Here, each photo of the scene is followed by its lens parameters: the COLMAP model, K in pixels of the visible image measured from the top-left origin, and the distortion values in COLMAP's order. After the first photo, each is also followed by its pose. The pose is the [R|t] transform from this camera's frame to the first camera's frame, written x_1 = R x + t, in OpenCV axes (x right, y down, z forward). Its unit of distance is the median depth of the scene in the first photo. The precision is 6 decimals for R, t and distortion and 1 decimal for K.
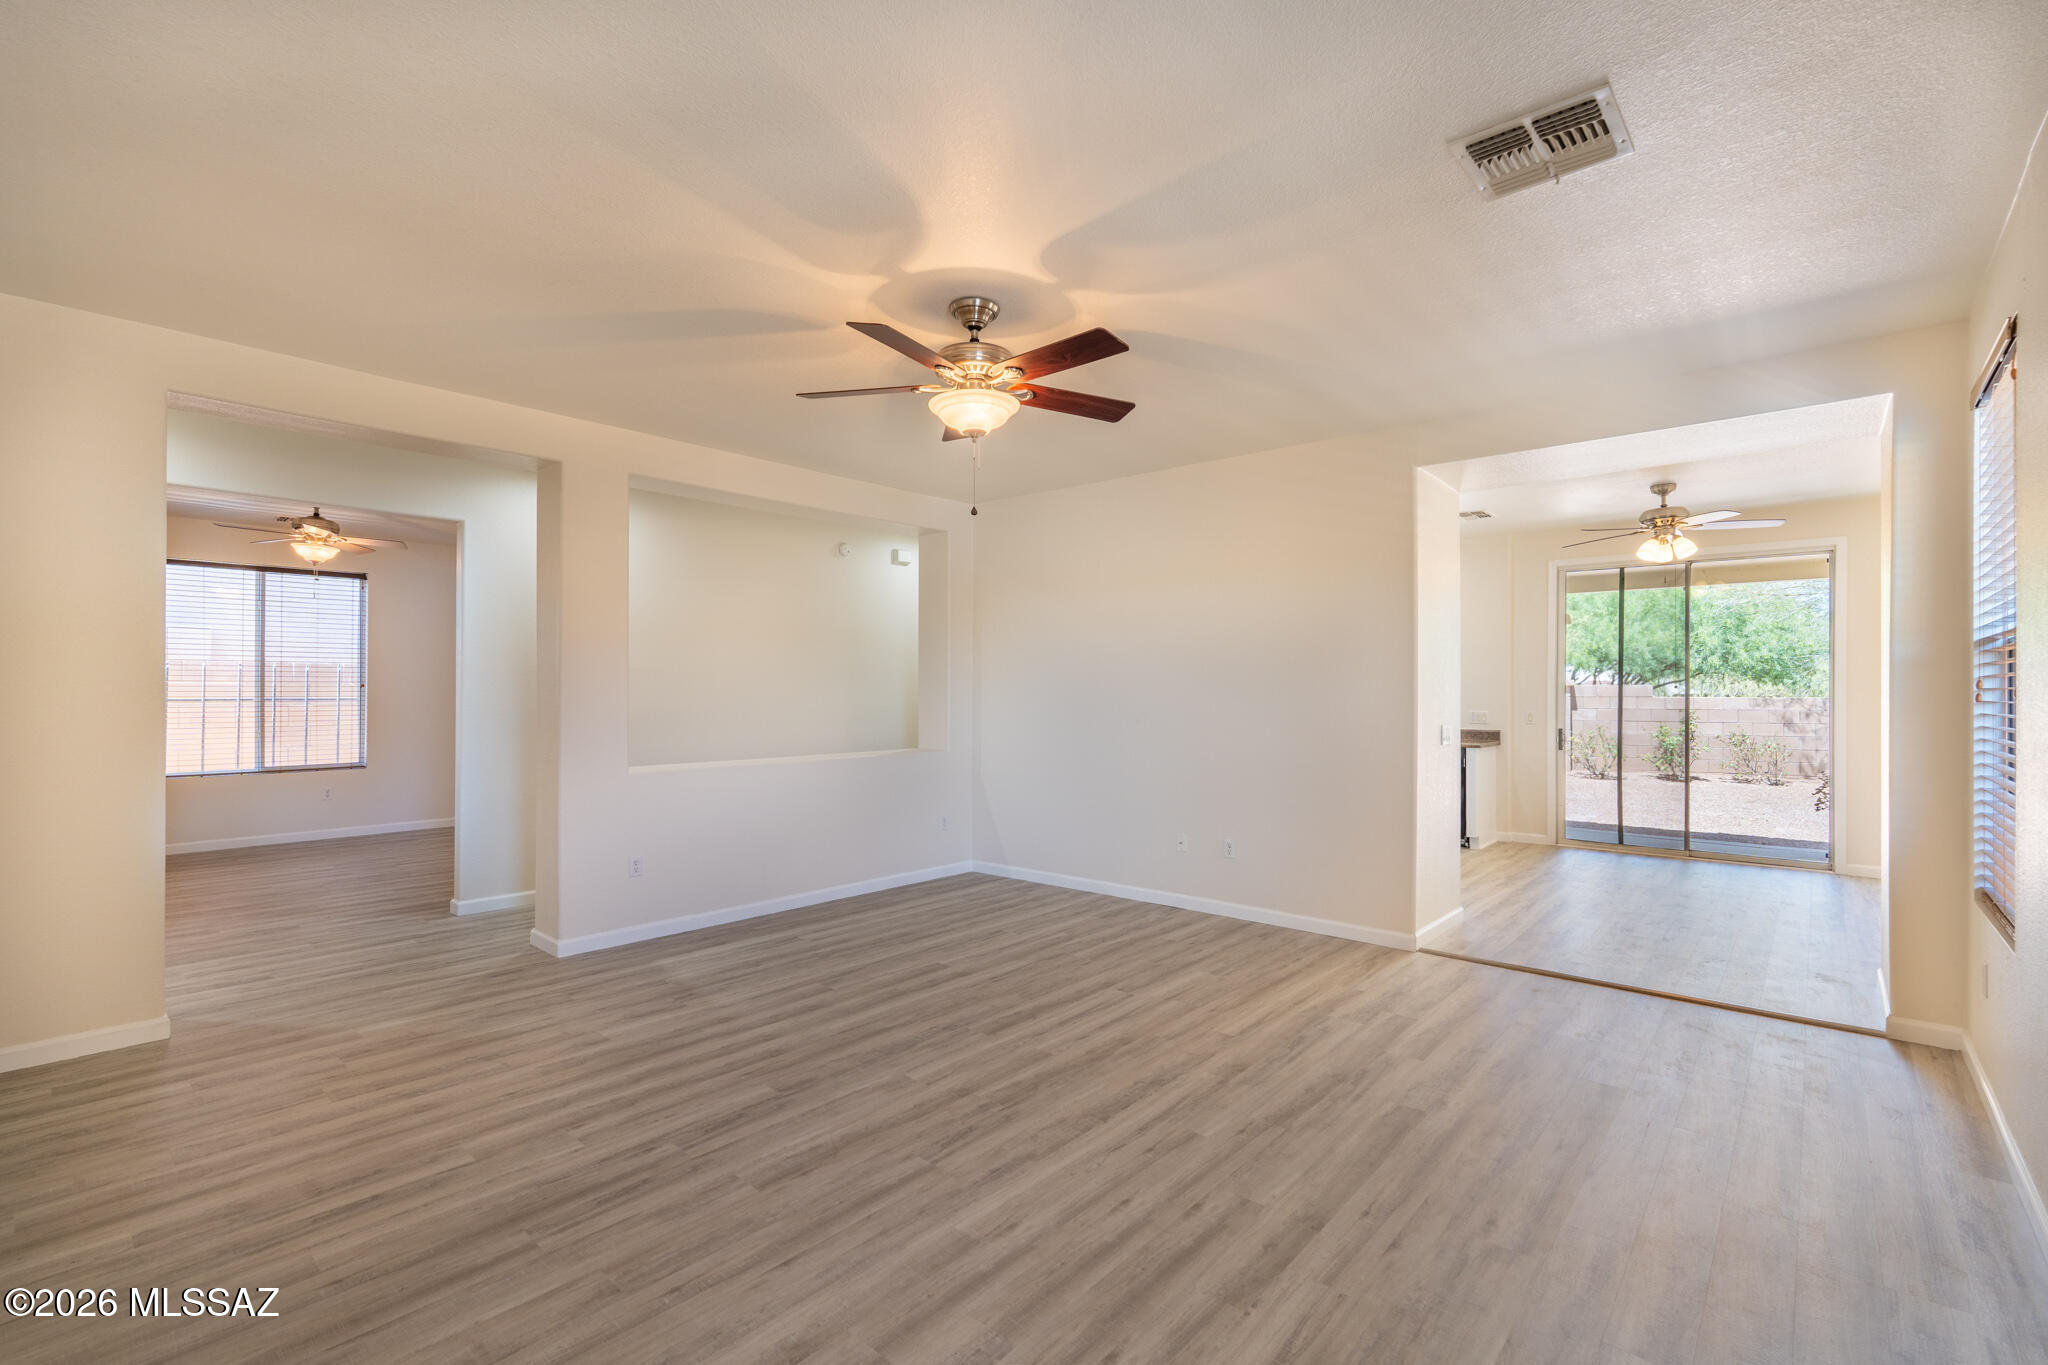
lens RADIAL K [[906.8, 0, 1043.6], [0, 906.8, 670.8], [0, 0, 1]] dist [-0.004385, 0.000773]
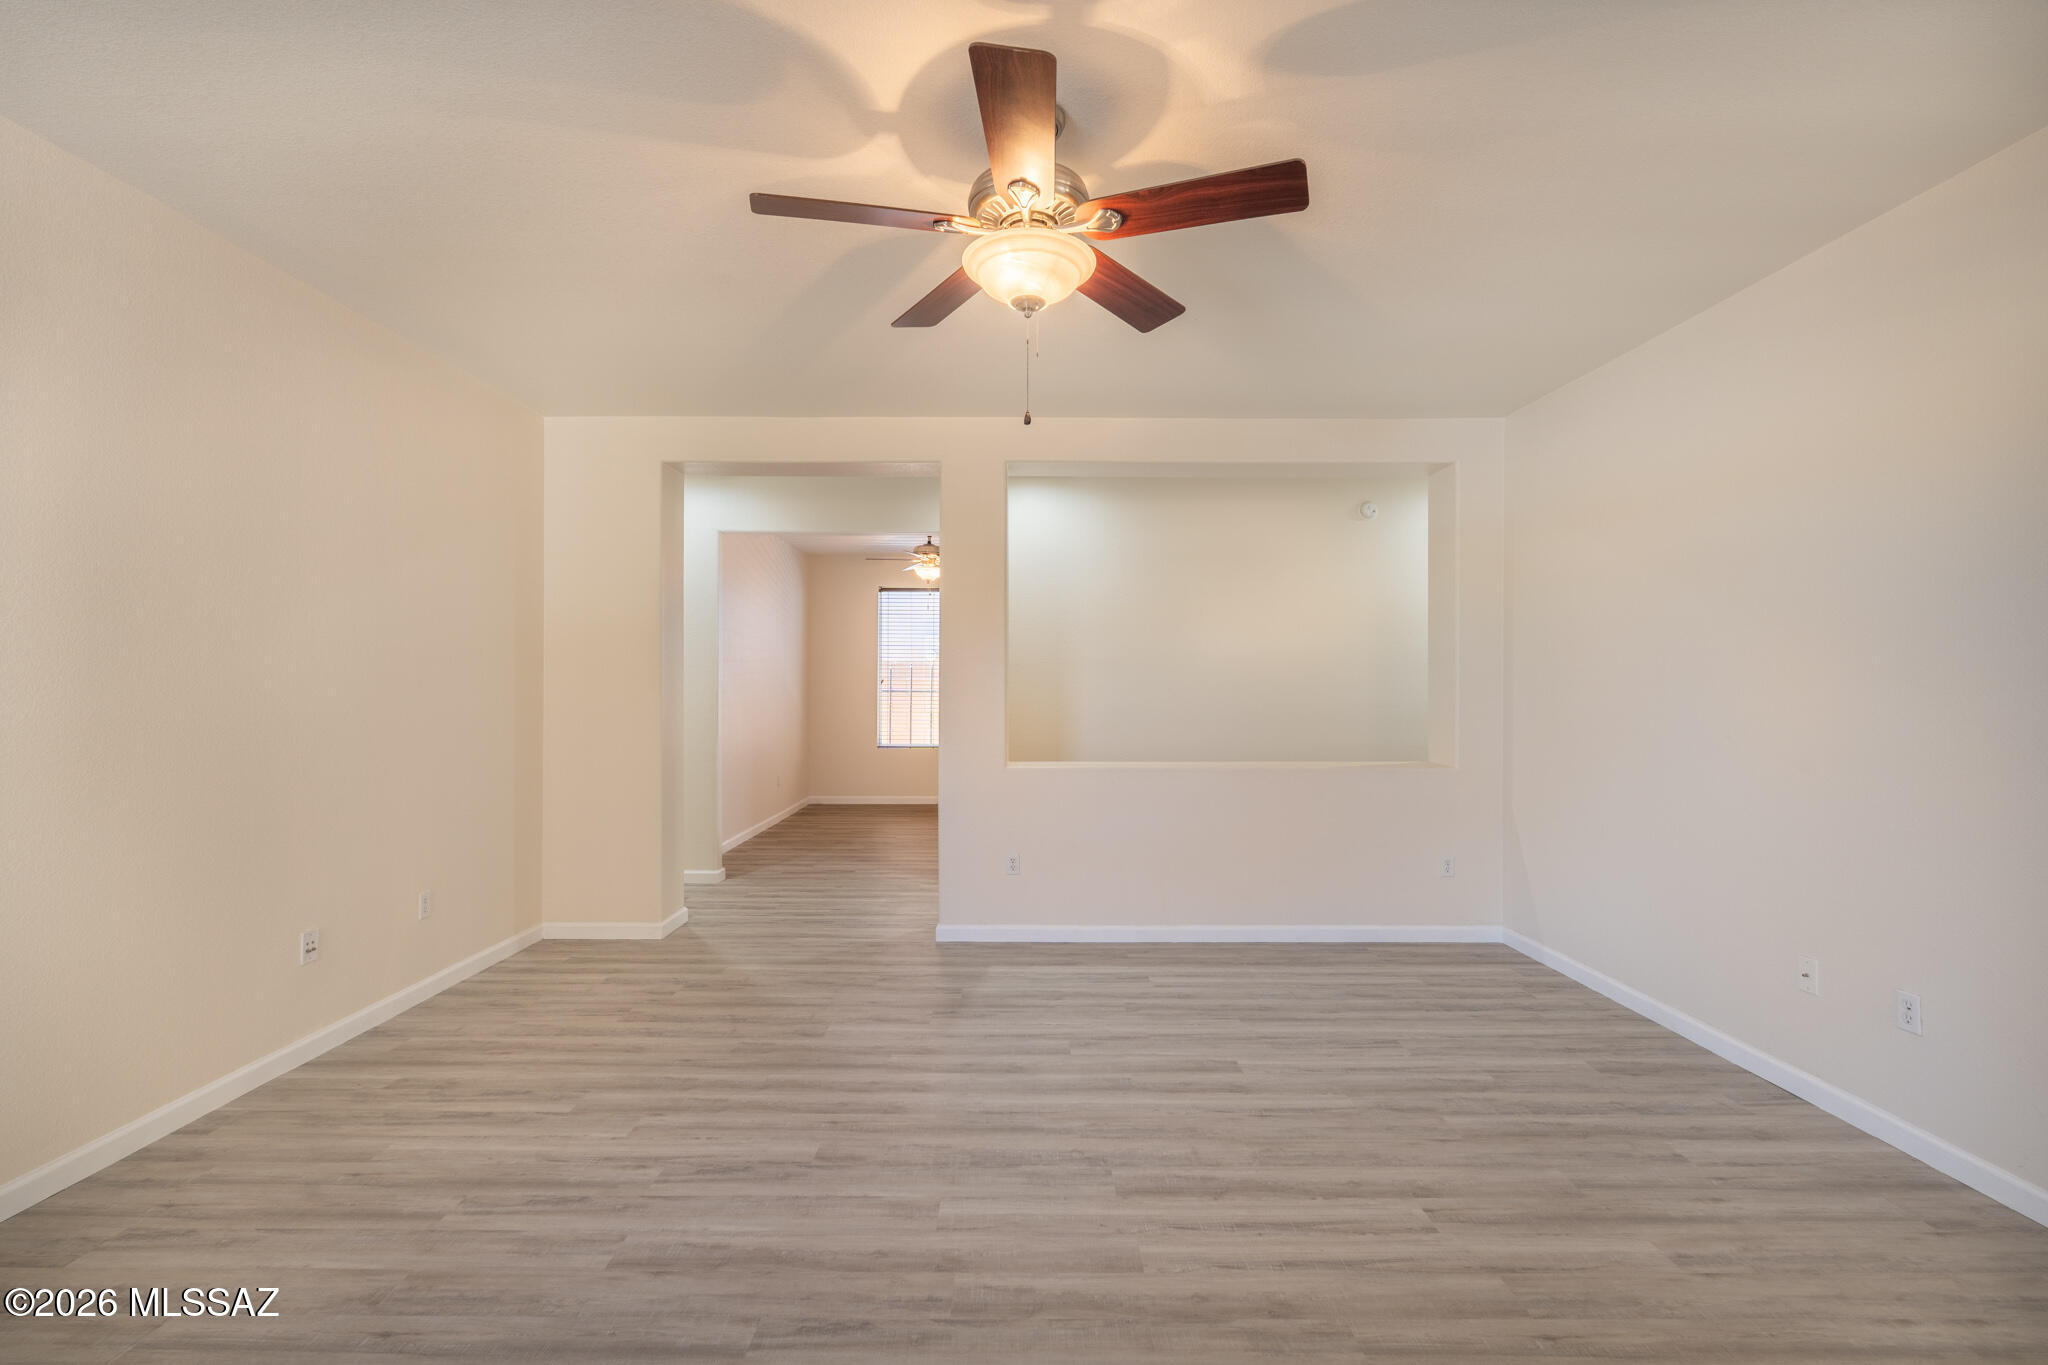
lens RADIAL K [[906.8, 0, 1024.4], [0, 906.8, 672.4], [0, 0, 1]] dist [-0.004385, 0.000773]
pose [[0.650948, -0.010019, -0.759056, 0.421578], [0.015912, 0.999873, 0.000448, 0.013792], [0.758956, -0.012370, 0.651025, 0.532474]]
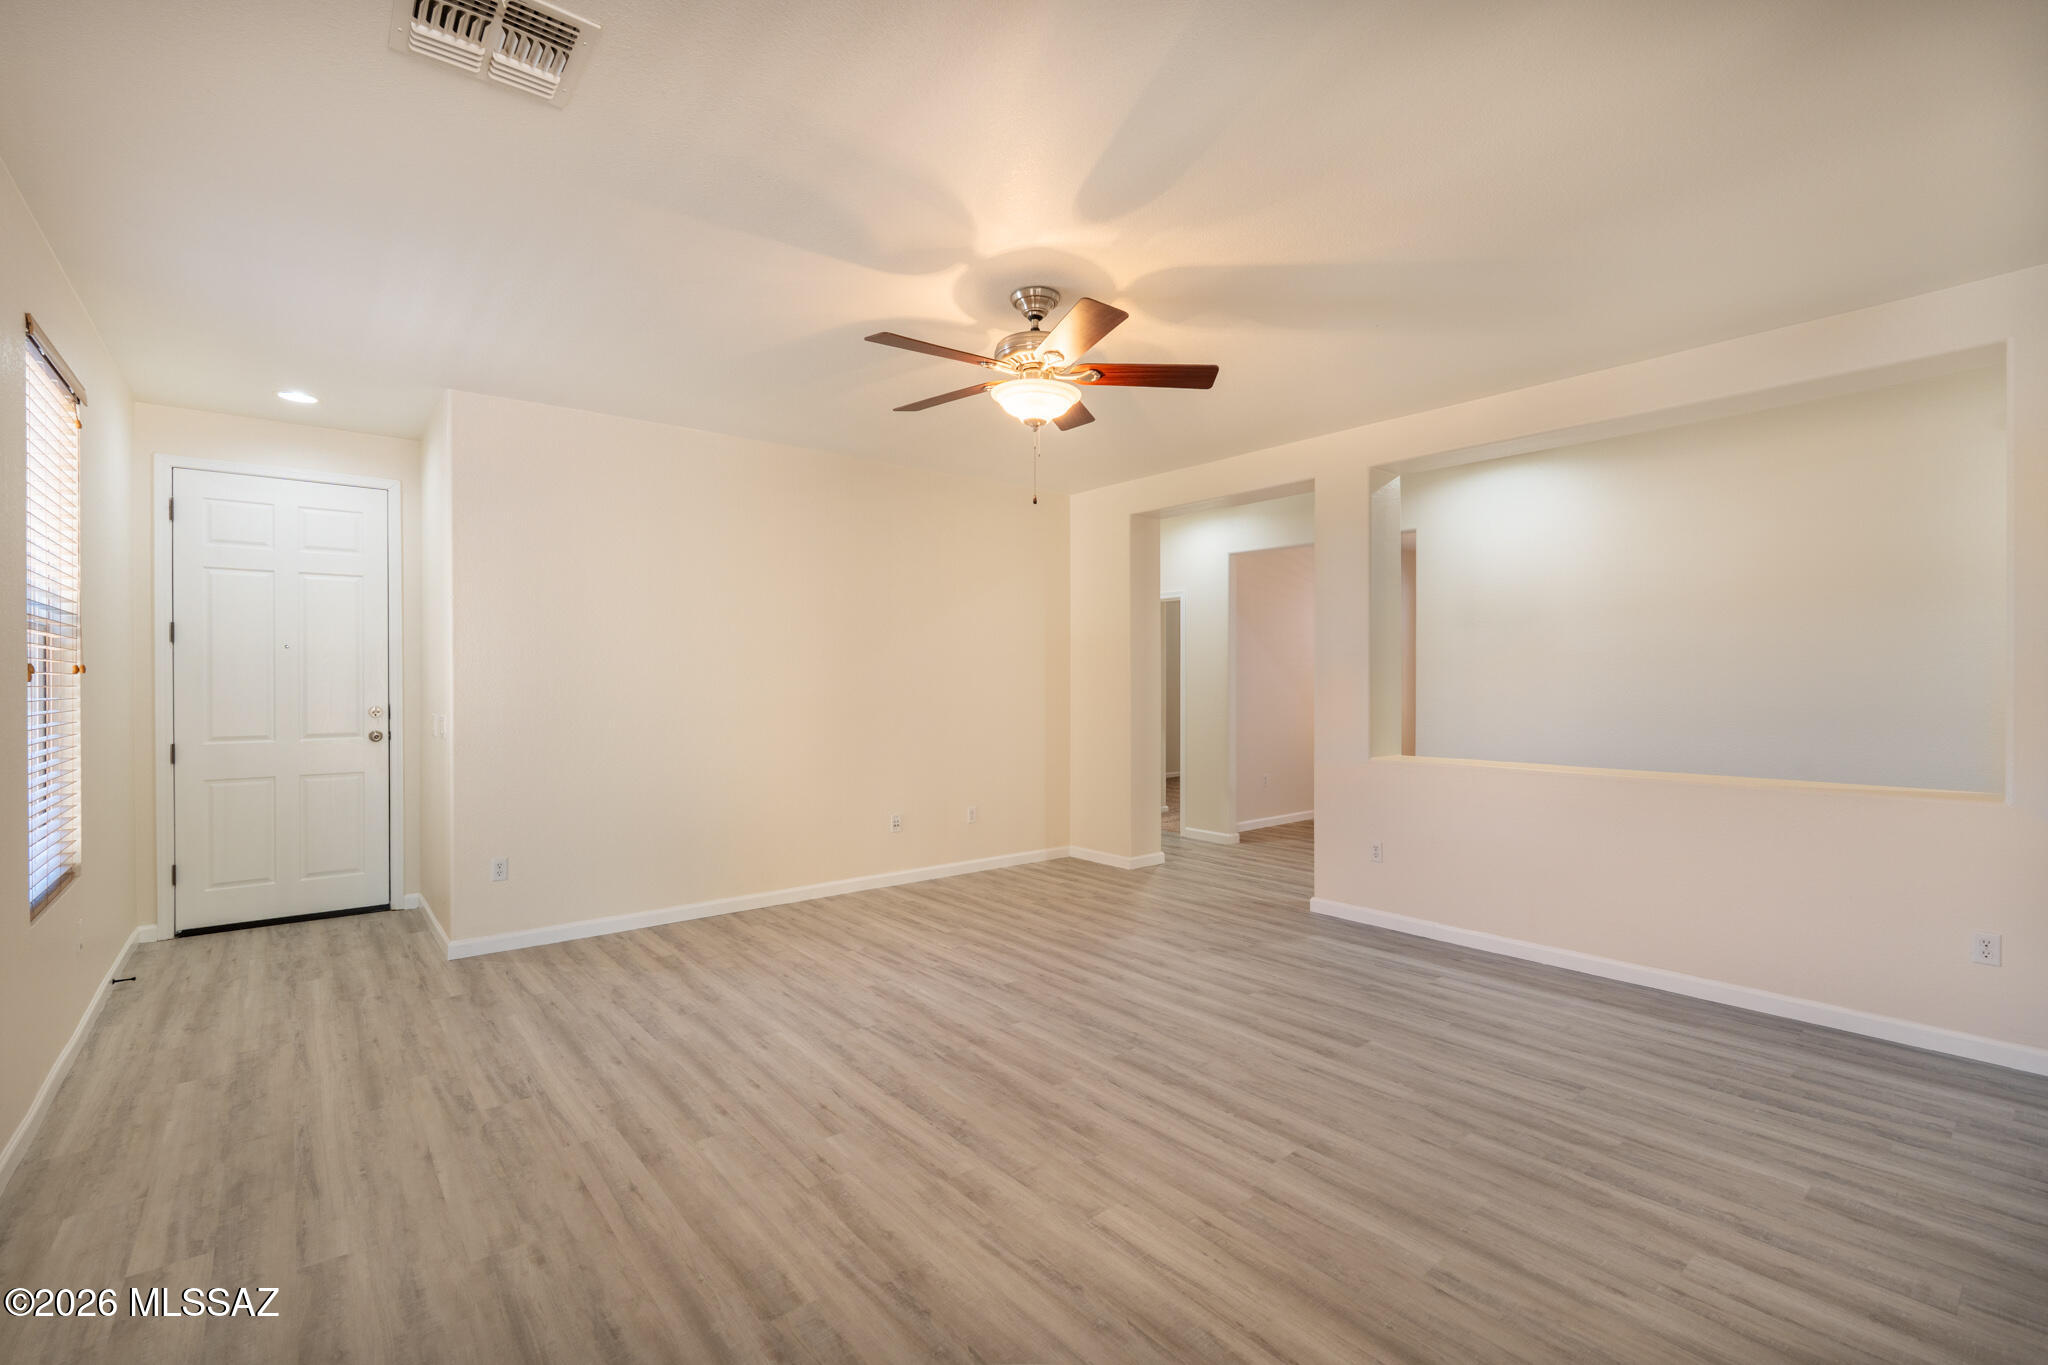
lens RADIAL K [[906.8, 0, 1016.8], [0, 906.8, 681.5], [0, 0, 1]] dist [-0.004385, 0.000773]
pose [[-0.181380, 0.000010, -0.983413, 0.881394], [0.022741, 0.999733, -0.004185, 0.026715], [0.983150, -0.023123, -0.181332, 1.114780]]
